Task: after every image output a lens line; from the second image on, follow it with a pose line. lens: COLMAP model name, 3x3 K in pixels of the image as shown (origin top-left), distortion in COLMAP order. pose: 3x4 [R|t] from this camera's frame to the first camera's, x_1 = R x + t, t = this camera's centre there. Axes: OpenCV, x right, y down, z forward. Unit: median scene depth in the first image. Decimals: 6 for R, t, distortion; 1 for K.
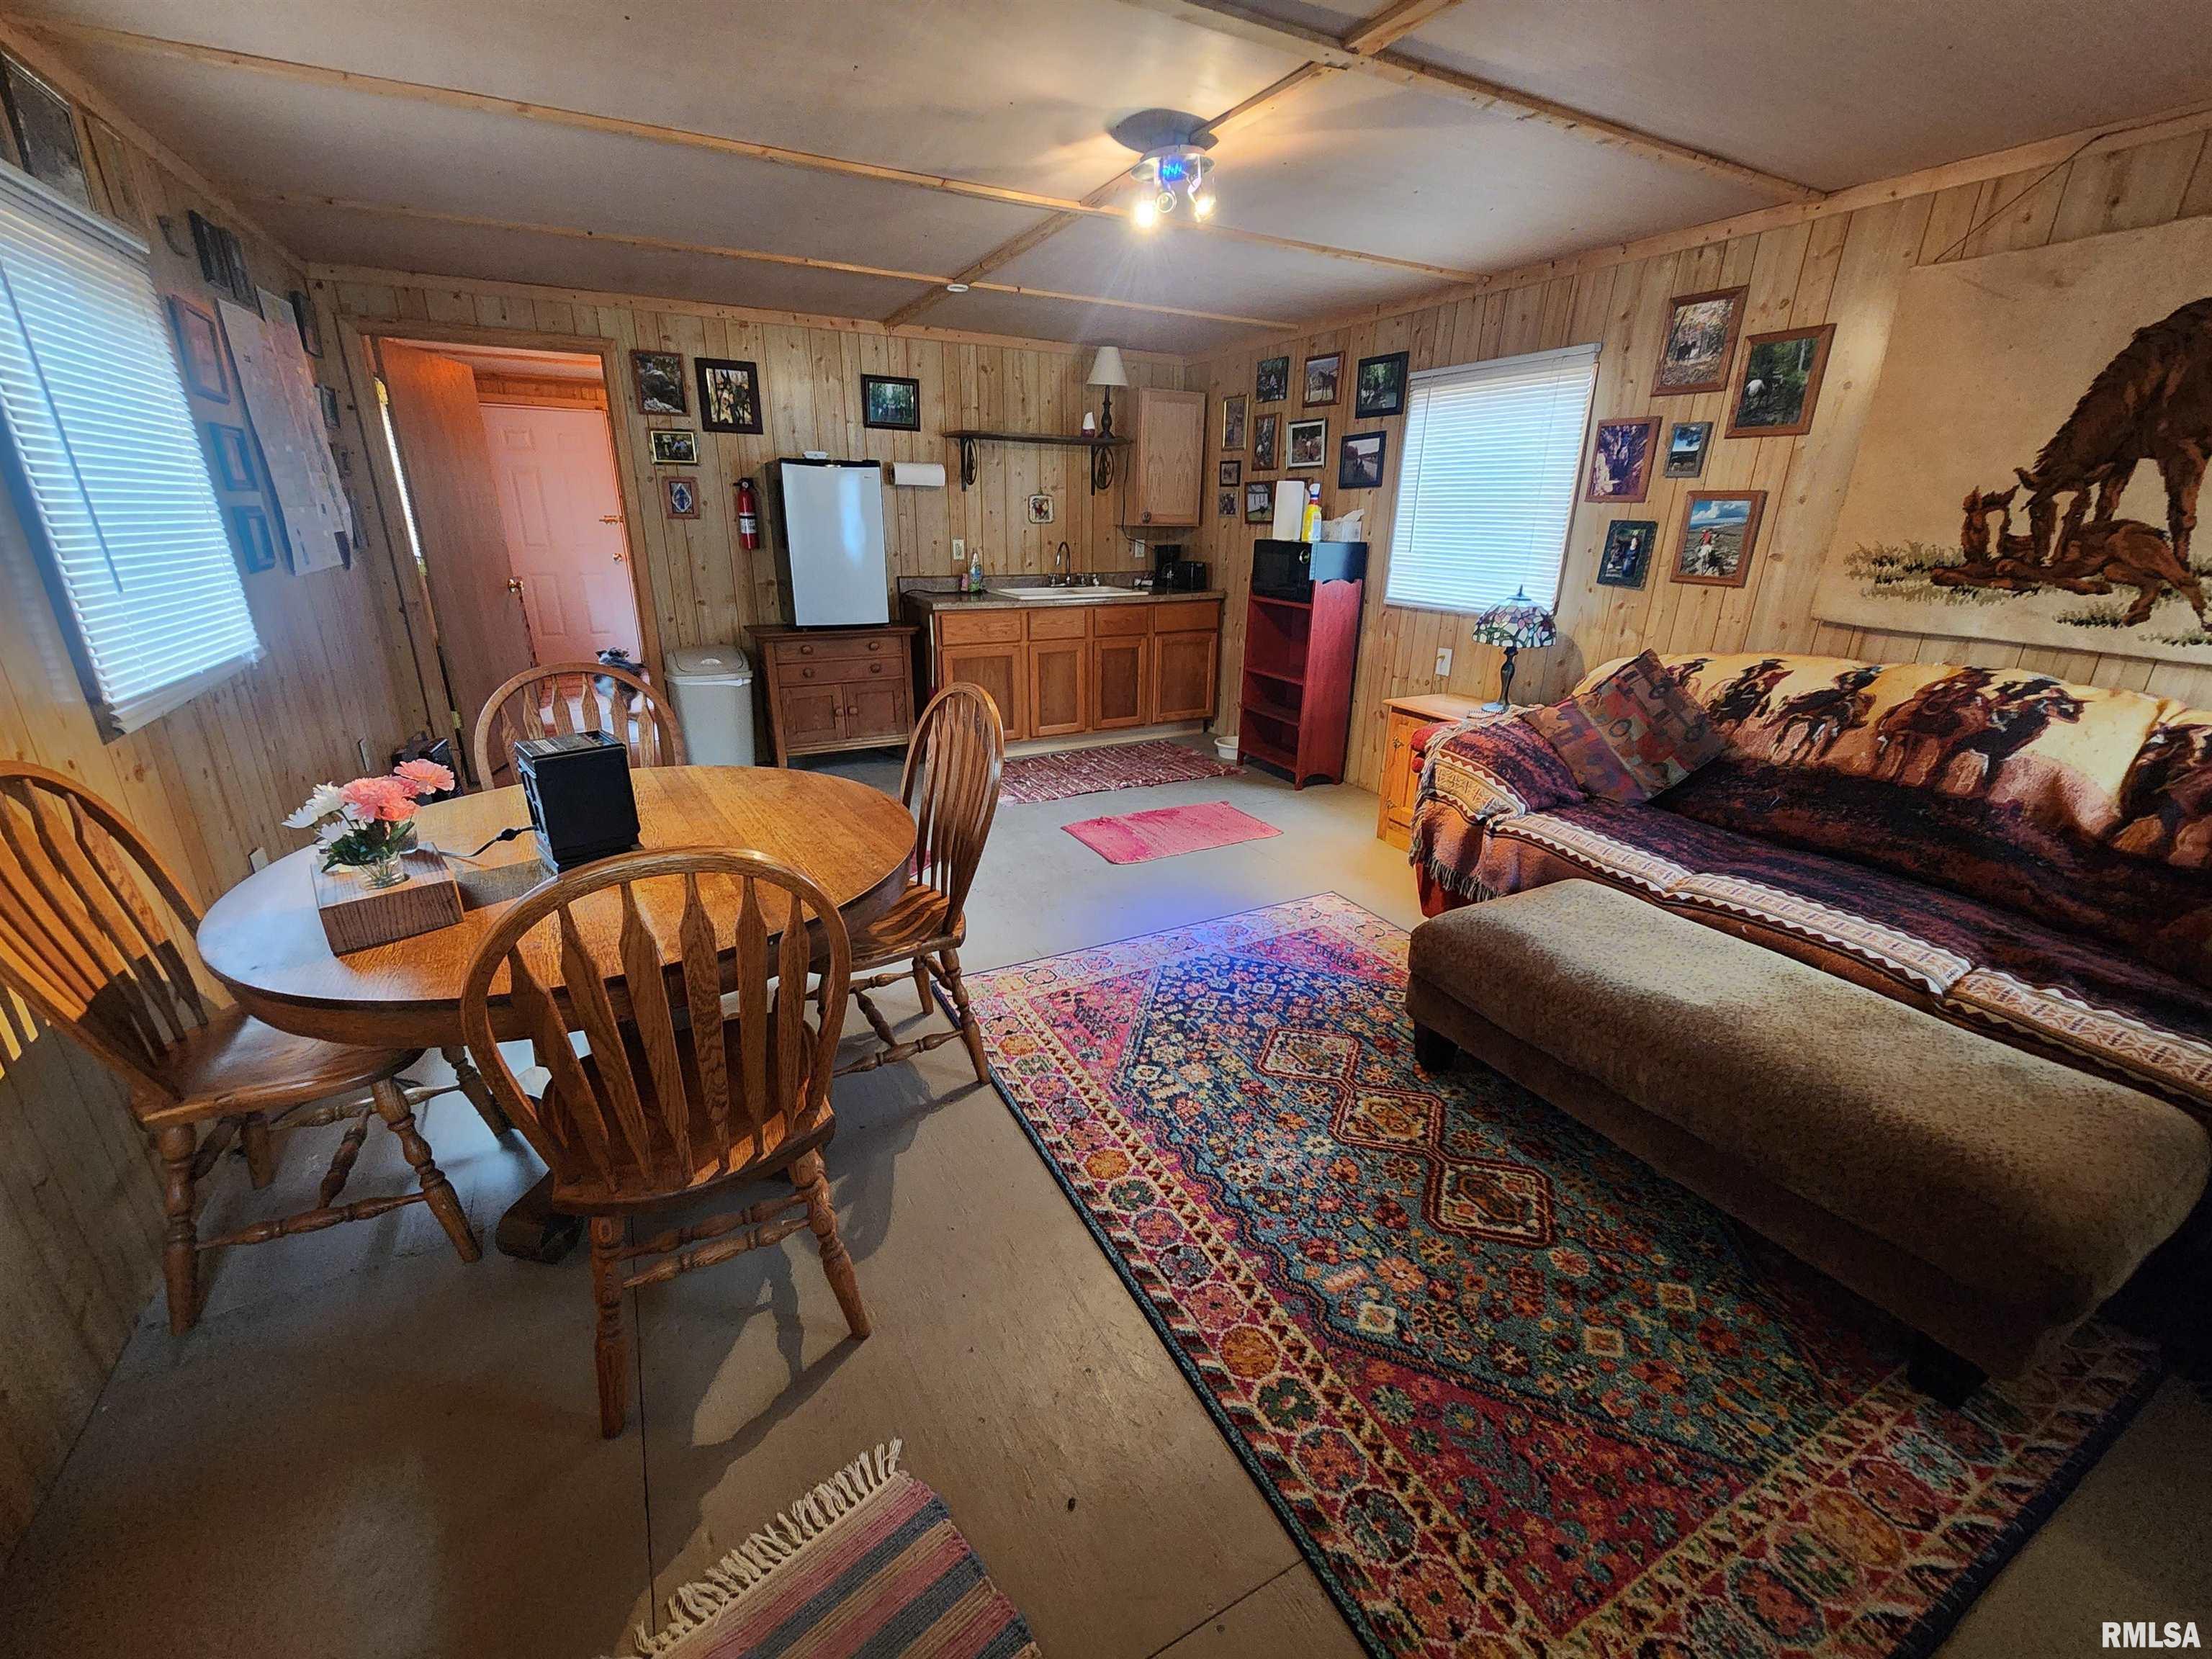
lens RADIAL K [[903.9, 0, 1109.5], [0, 903.9, 833.8], [0, 0, 1]] dist [0.002920, -0.000636]
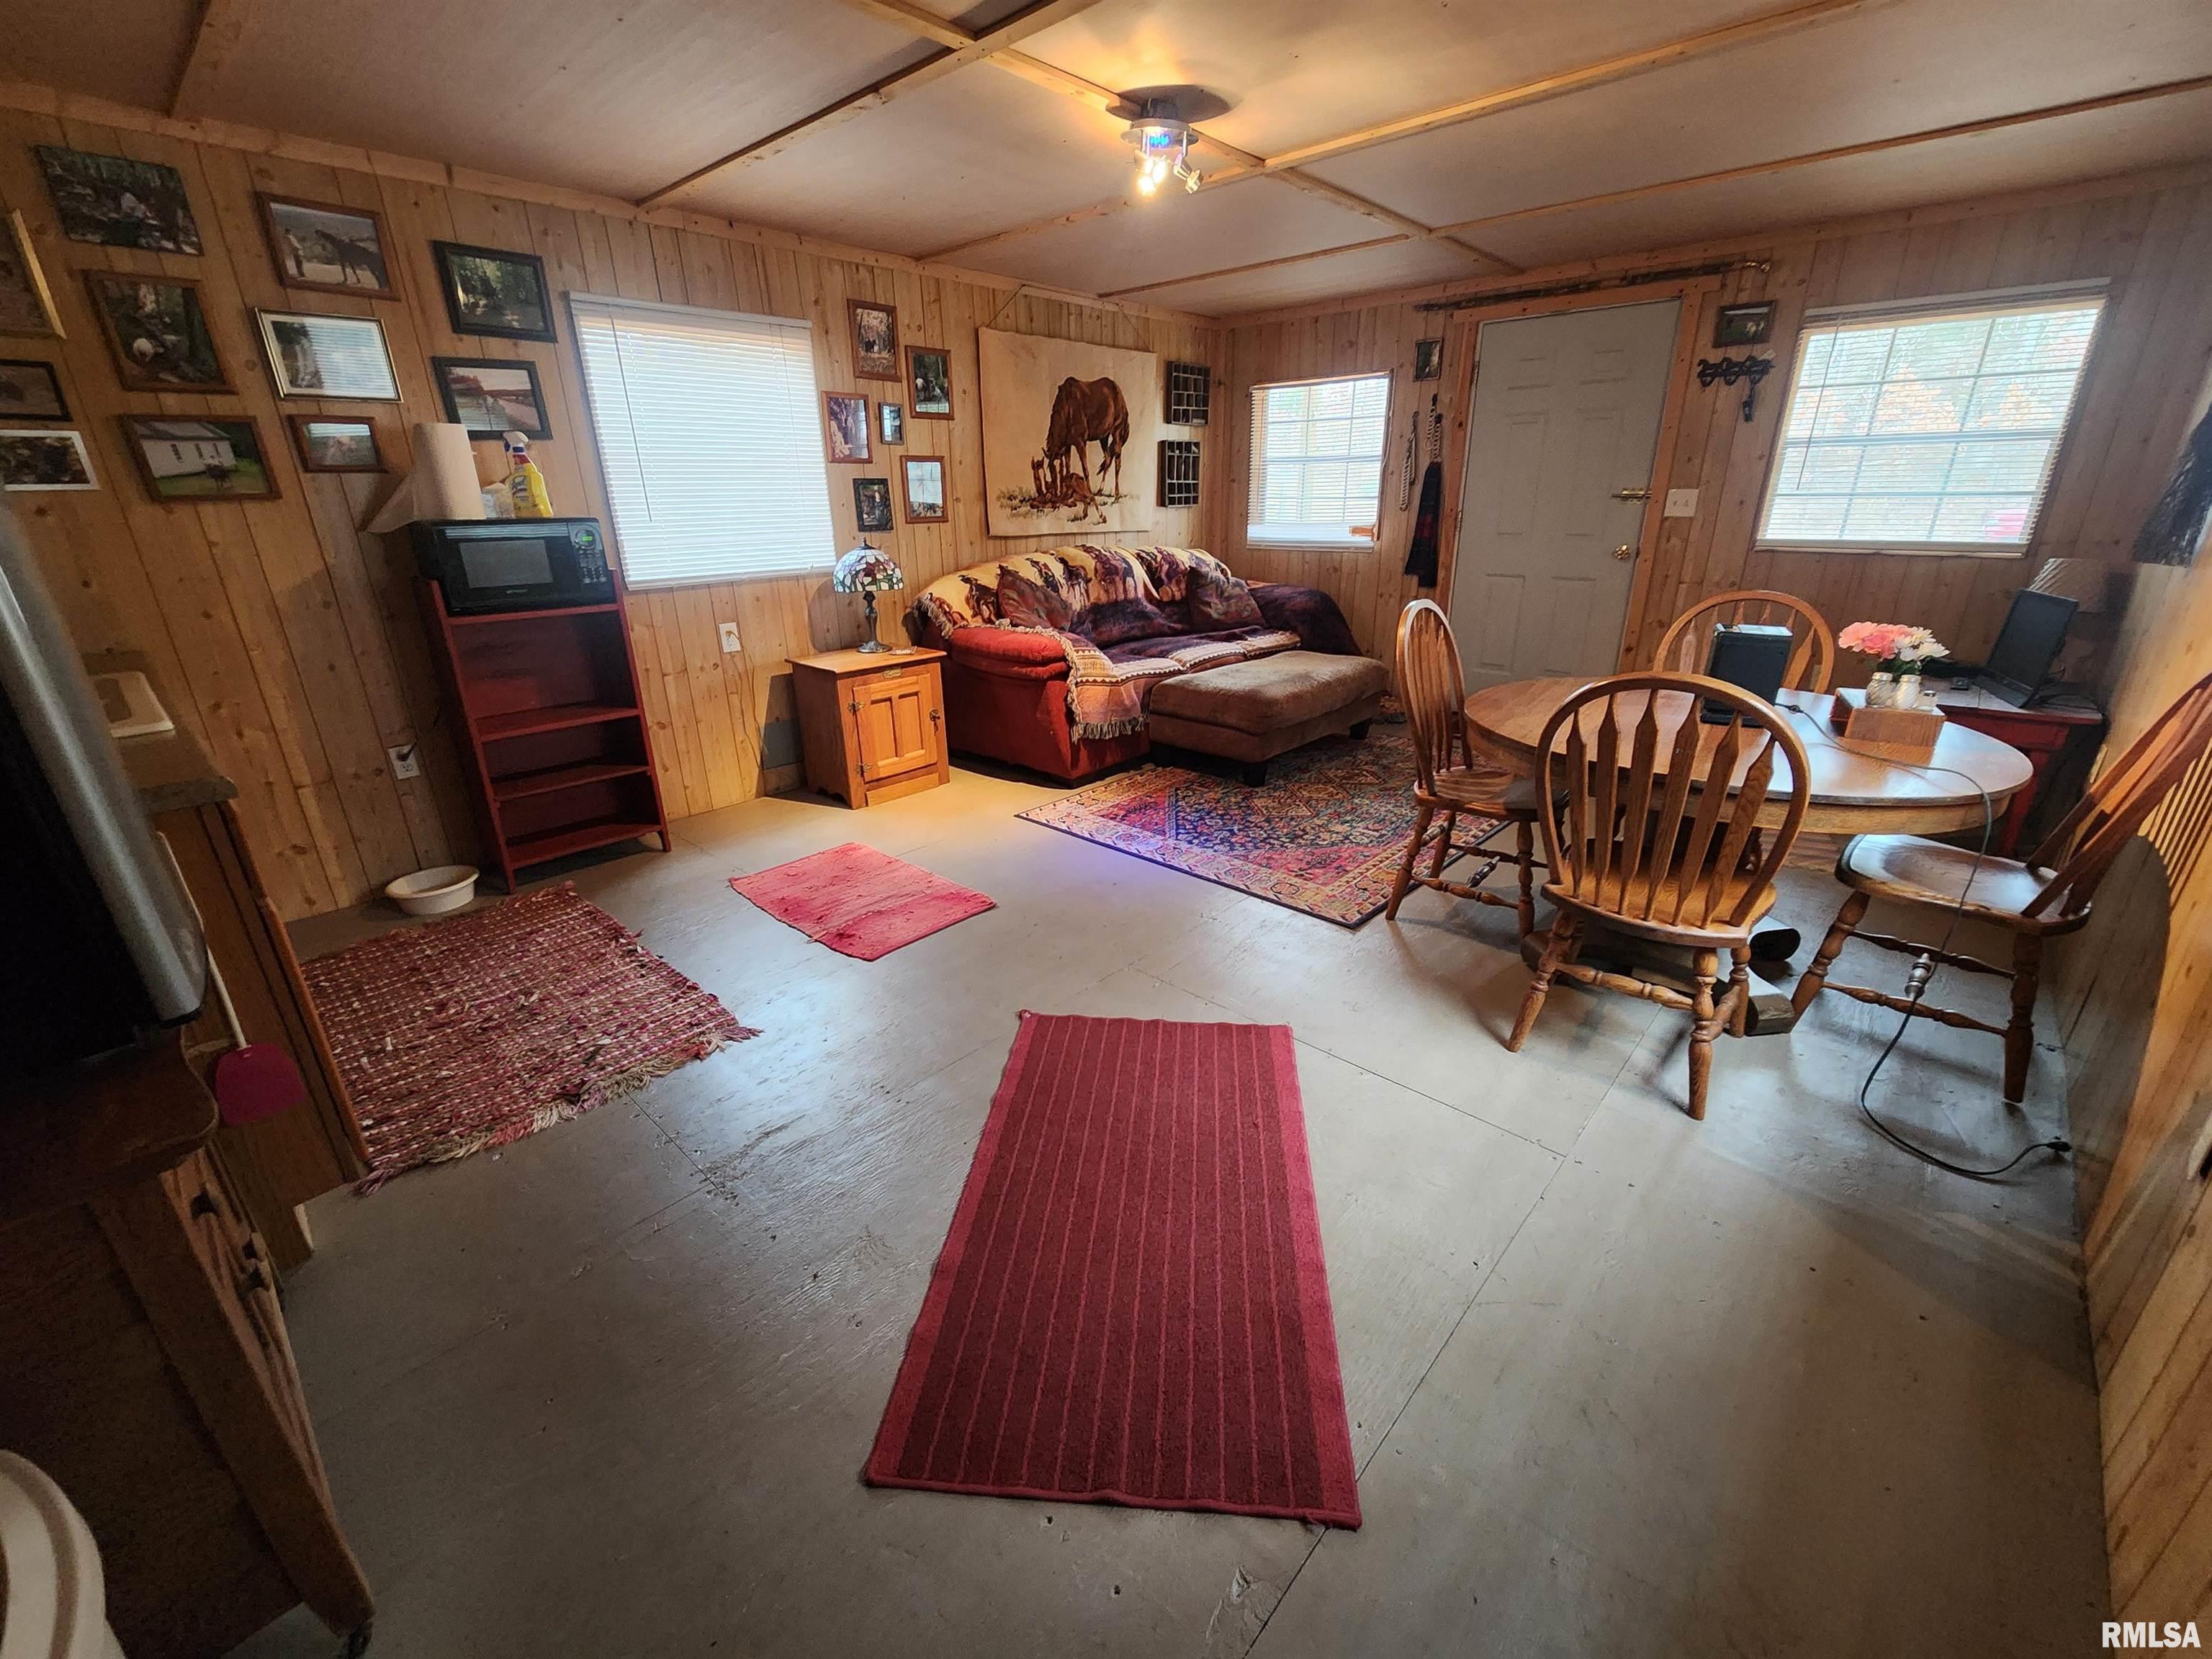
lens RADIAL K [[903.9, 0, 1109.5], [0, 903.9, 833.8], [0, 0, 1]] dist [0.002920, -0.000636]
pose [[-0.330733, -0.346614, 0.877767, -1.078133], [0.328734, 0.829542, 0.451435, -0.530105], [-0.884618, 0.437856, -0.160413, 1.511209]]
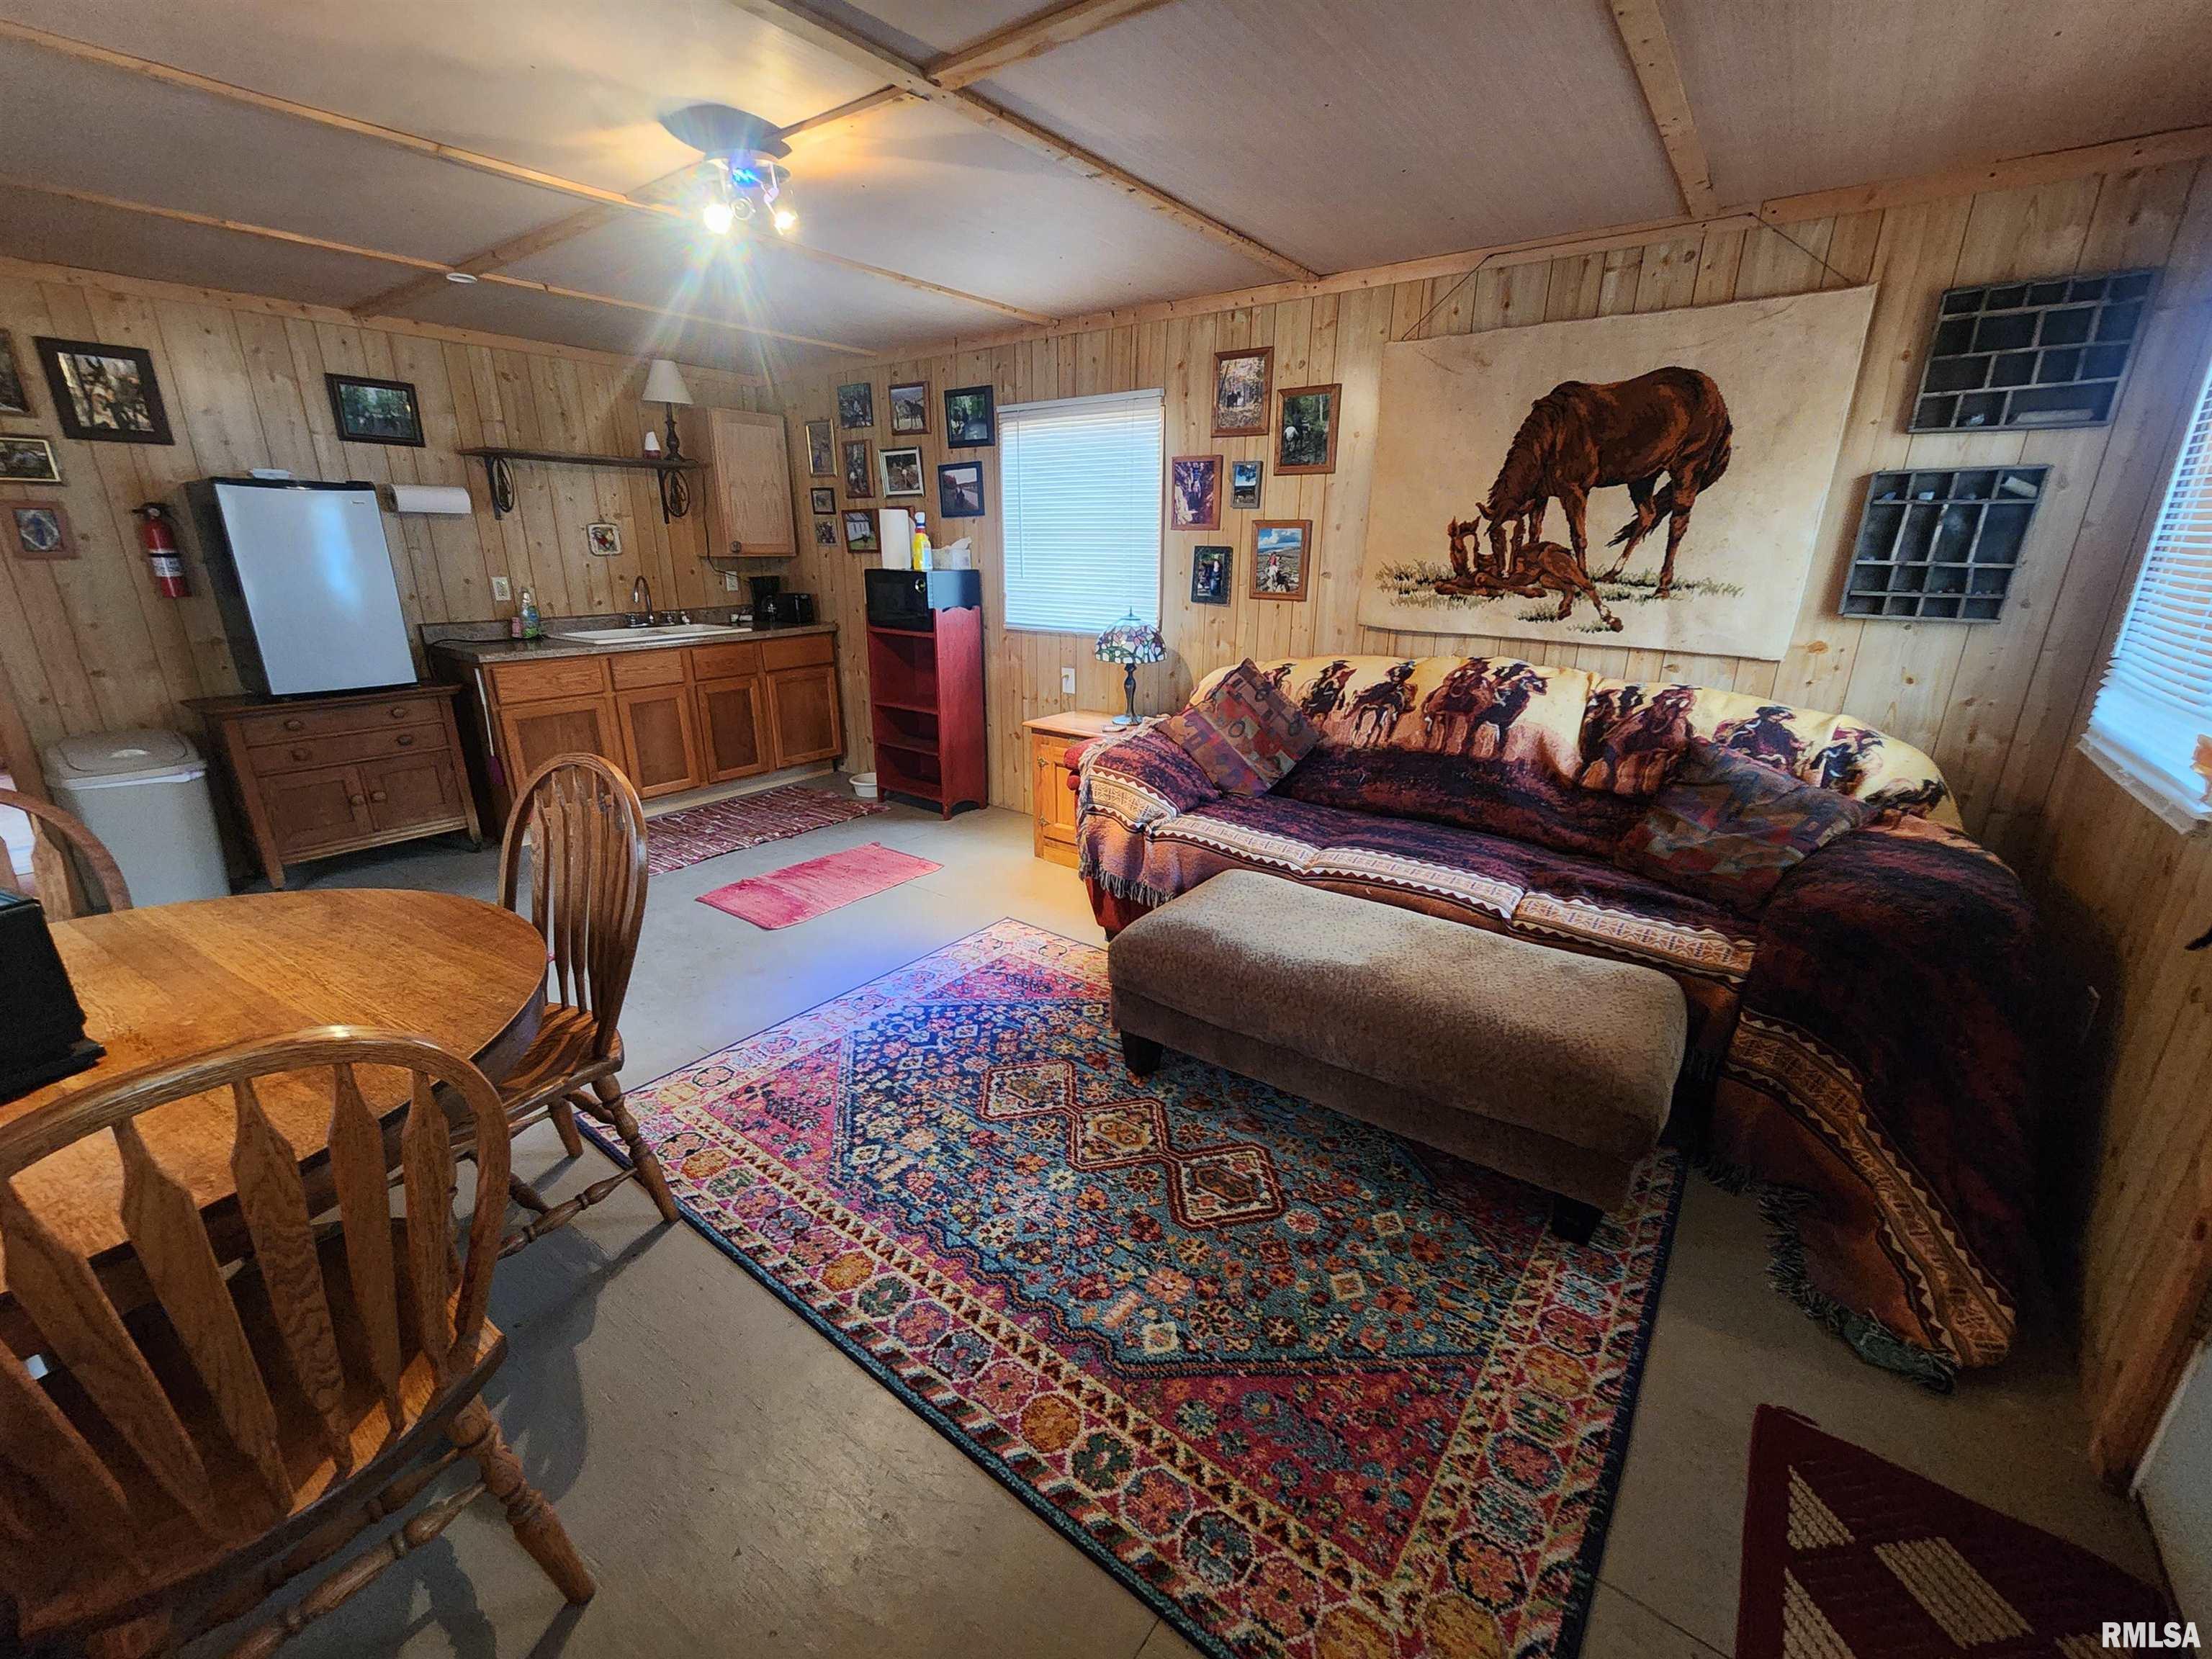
lens RADIAL K [[910.8, 0, 1110.6], [0, 910.8, 834.8], [0, 0, 1]] dist [0.001578, 0.000014]
pose [[0.906329, -0.139627, 0.398837, -0.052948], [0.150397, 0.988616, 0.004335, -0.019396], [-0.394902, 0.056055, 0.917012, 0.041292]]
